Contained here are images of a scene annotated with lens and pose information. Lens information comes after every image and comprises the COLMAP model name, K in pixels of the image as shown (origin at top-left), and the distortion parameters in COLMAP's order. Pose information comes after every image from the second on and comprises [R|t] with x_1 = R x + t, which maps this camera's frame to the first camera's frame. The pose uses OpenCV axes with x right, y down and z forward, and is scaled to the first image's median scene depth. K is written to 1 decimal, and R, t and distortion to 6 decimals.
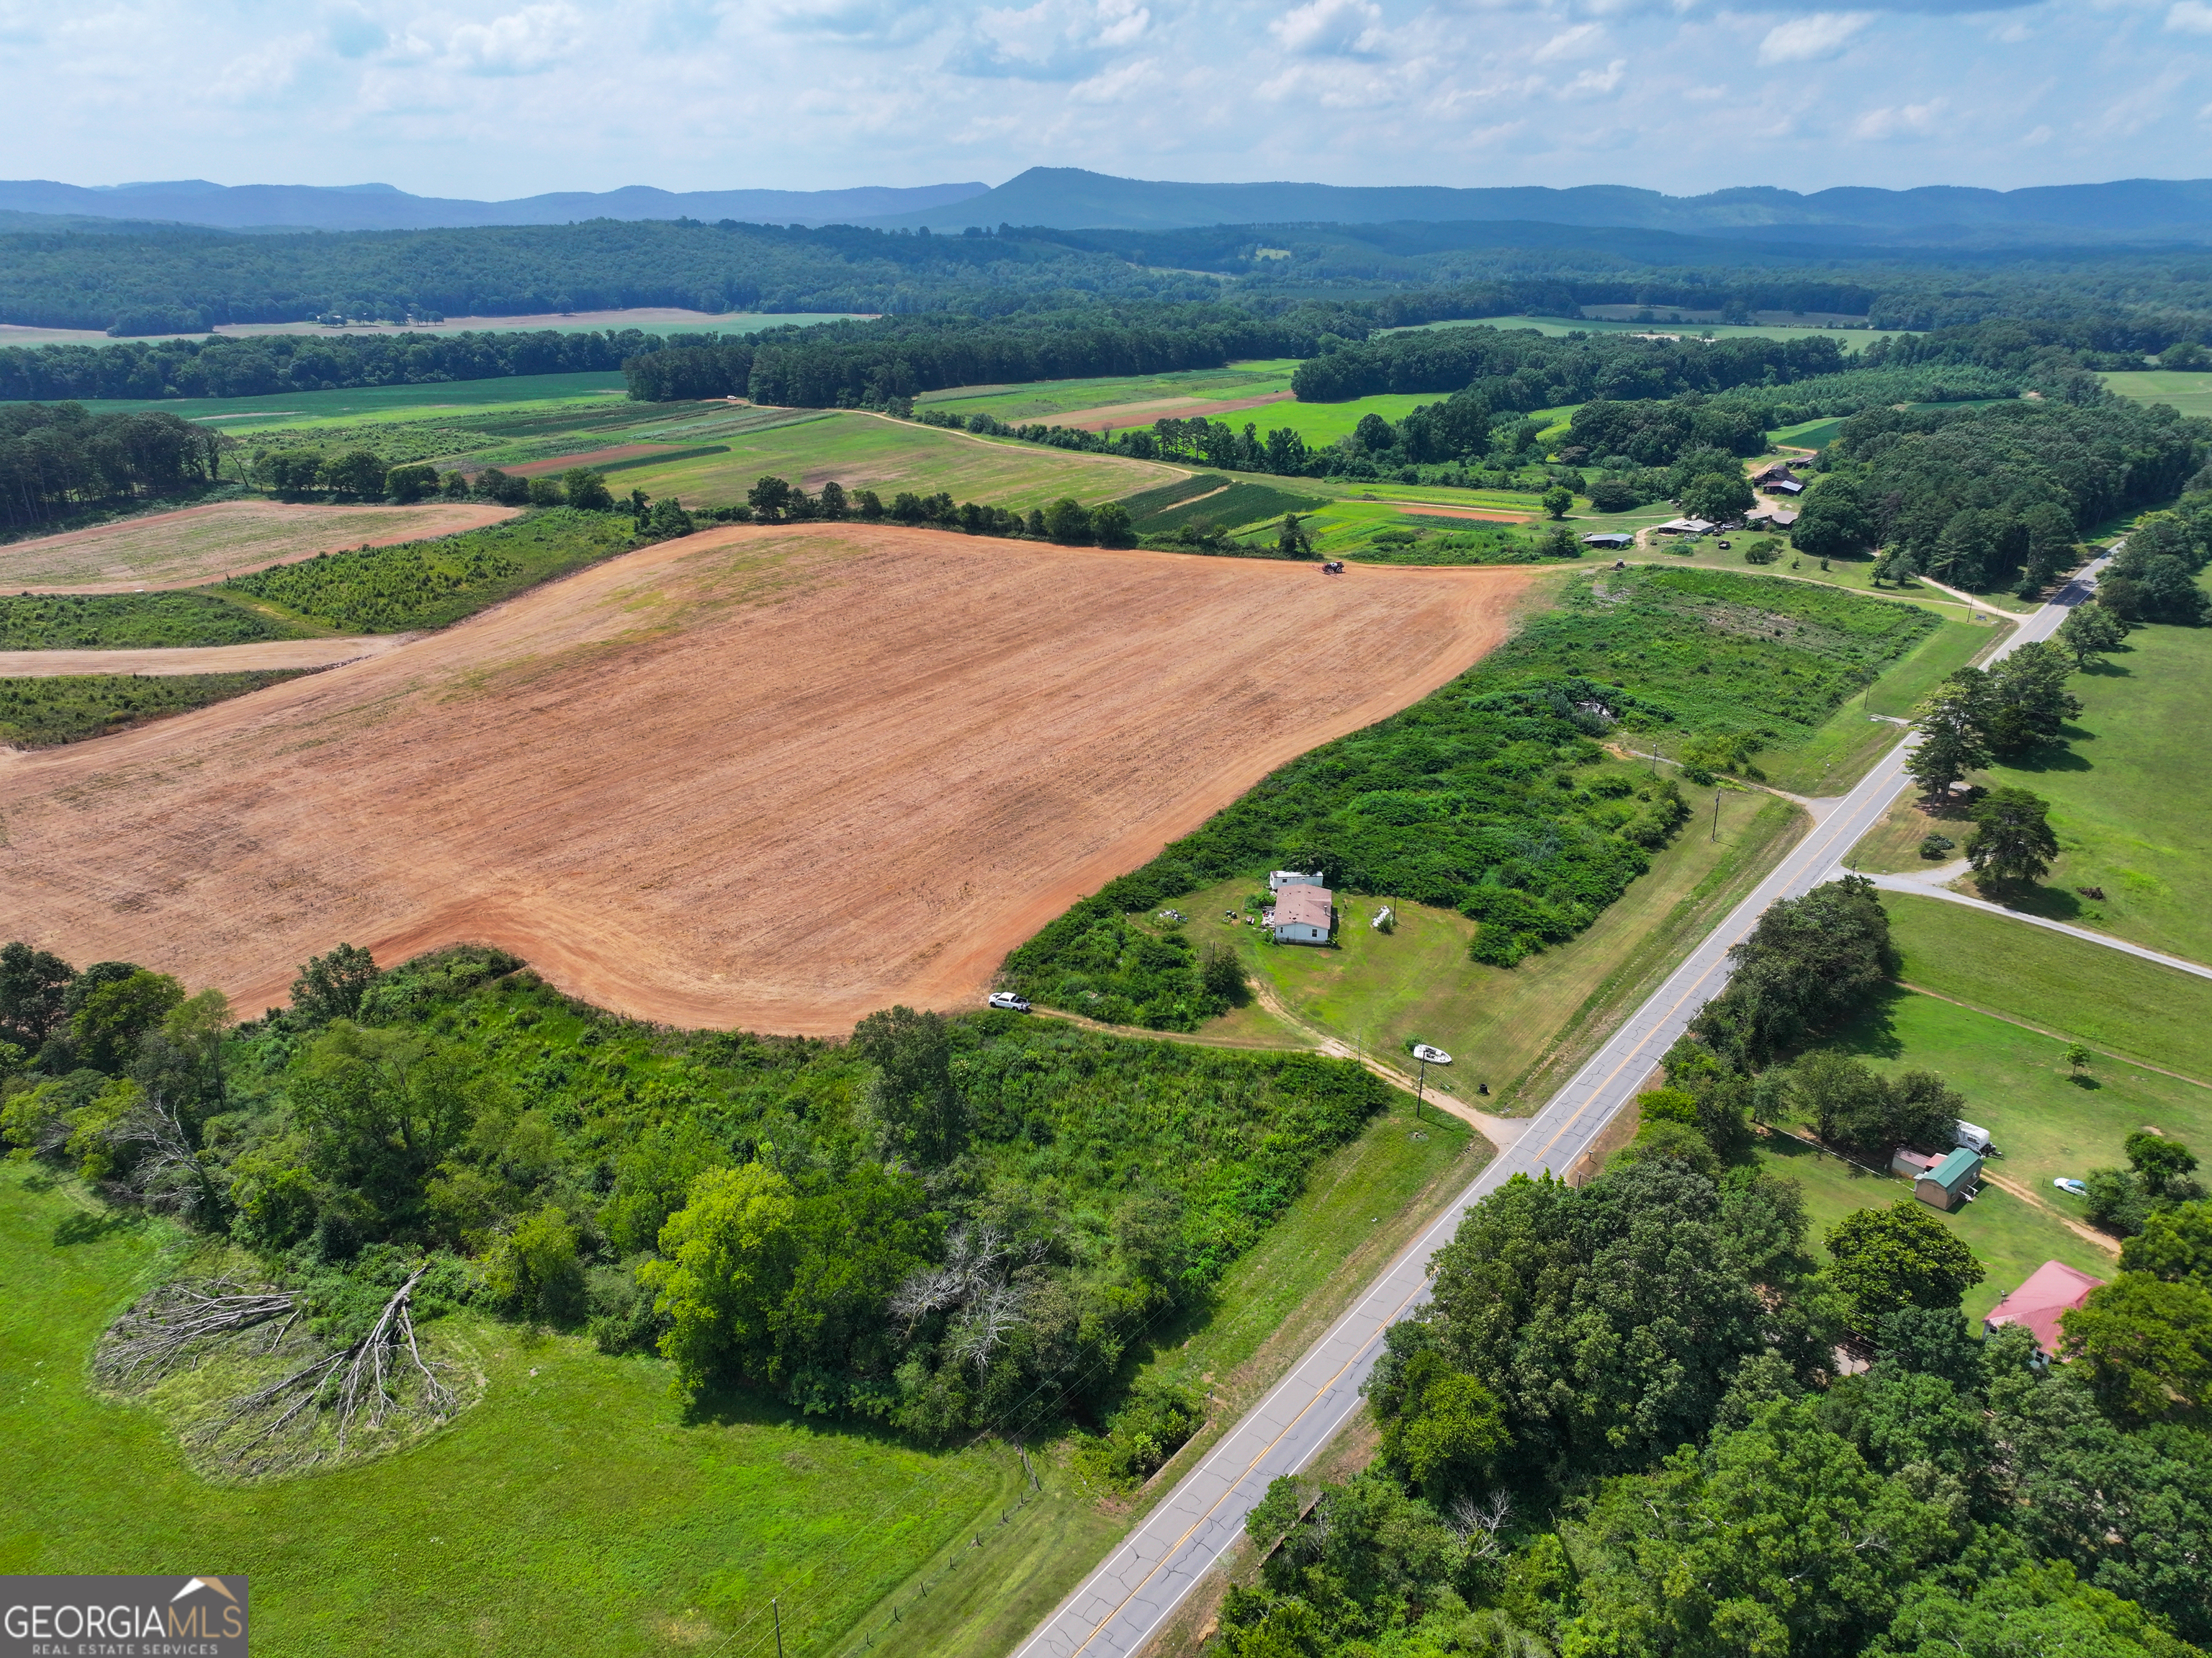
lens RADIAL K [[1556.8, 0, 1110.8], [0, 1556.8, 824.7], [0, 0, 1]] dist [-0.007886, 0.027166]
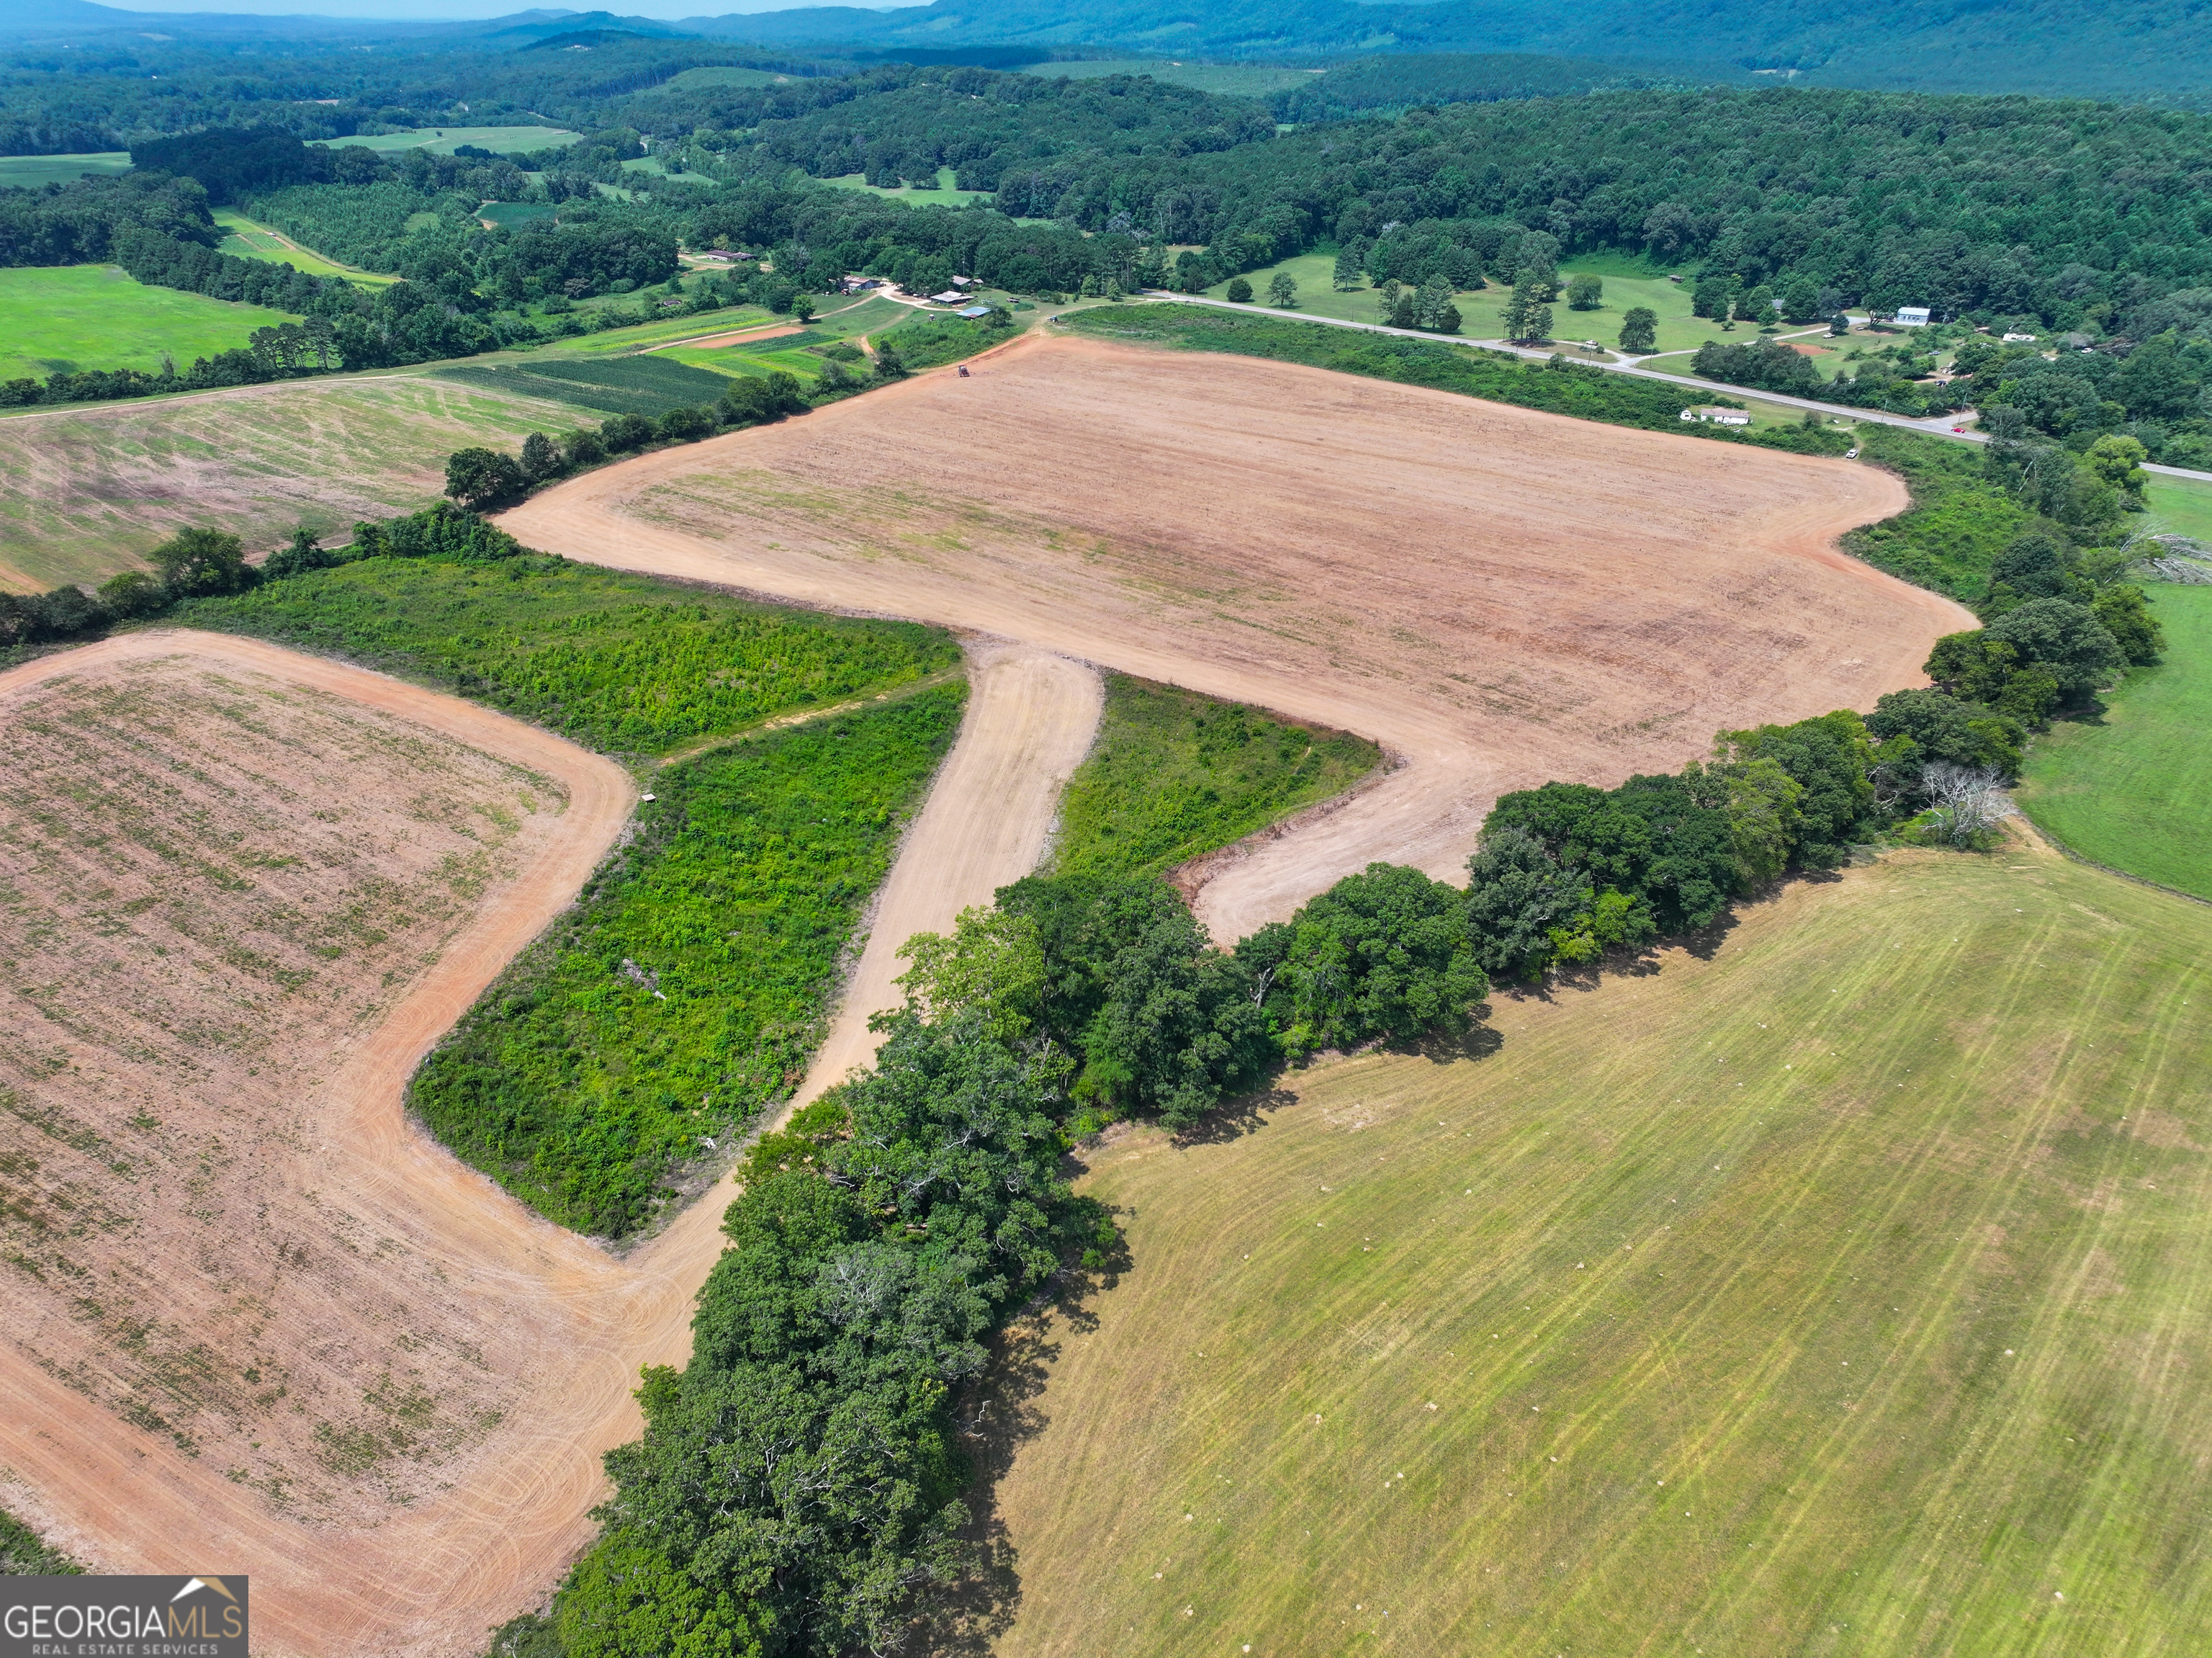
lens RADIAL K [[1556.8, 0, 1116.0], [0, 1556.8, 831.5], [0, 0, 1]] dist [-0.007886, 0.027166]
pose [[0.160459, -0.461116, 0.872711, -0.994273], [0.358815, 0.850927, 0.383634, -0.268495], [-0.919513, 0.251584, 0.301995, 0.597928]]
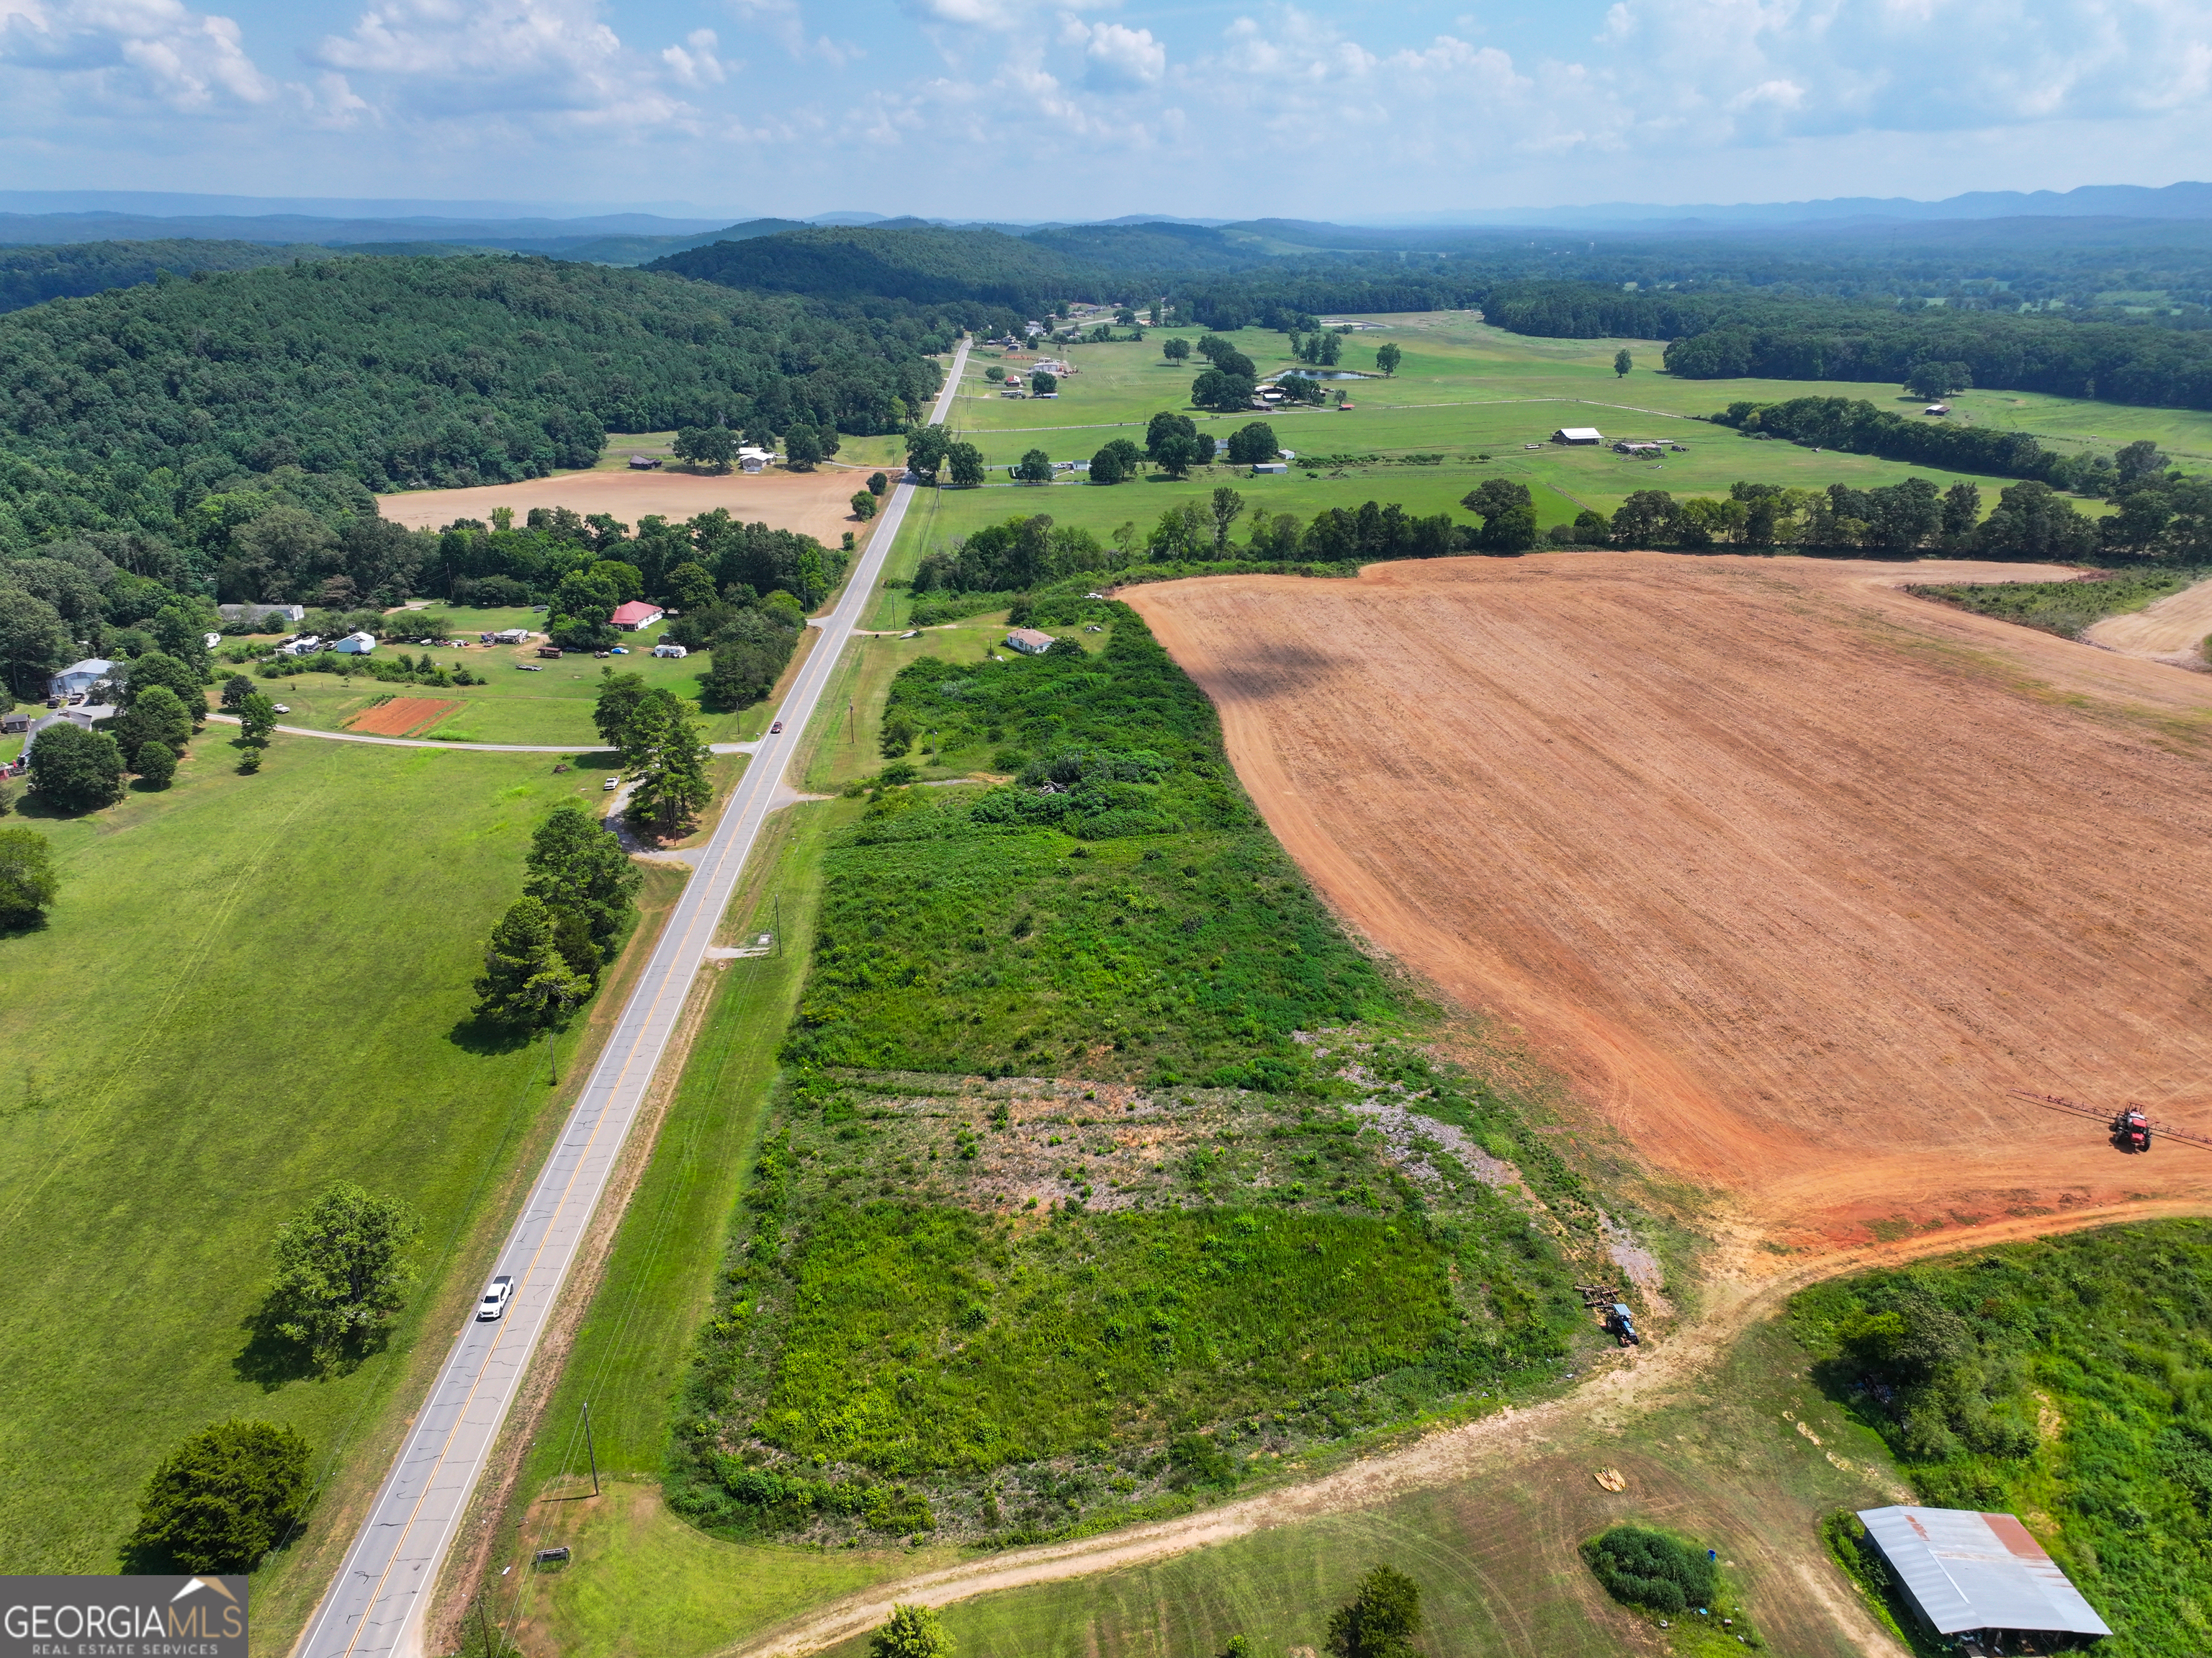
lens RADIAL K [[1556.8, 0, 1117.2], [0, 1556.8, 832.4], [0, 0, 1]] dist [-0.007886, 0.027166]
pose [[-0.752925, 0.243626, -0.611351, 0.529034], [-0.236248, 0.766977, 0.596602, -0.376582], [0.614240, 0.593627, -0.519920, 0.962687]]
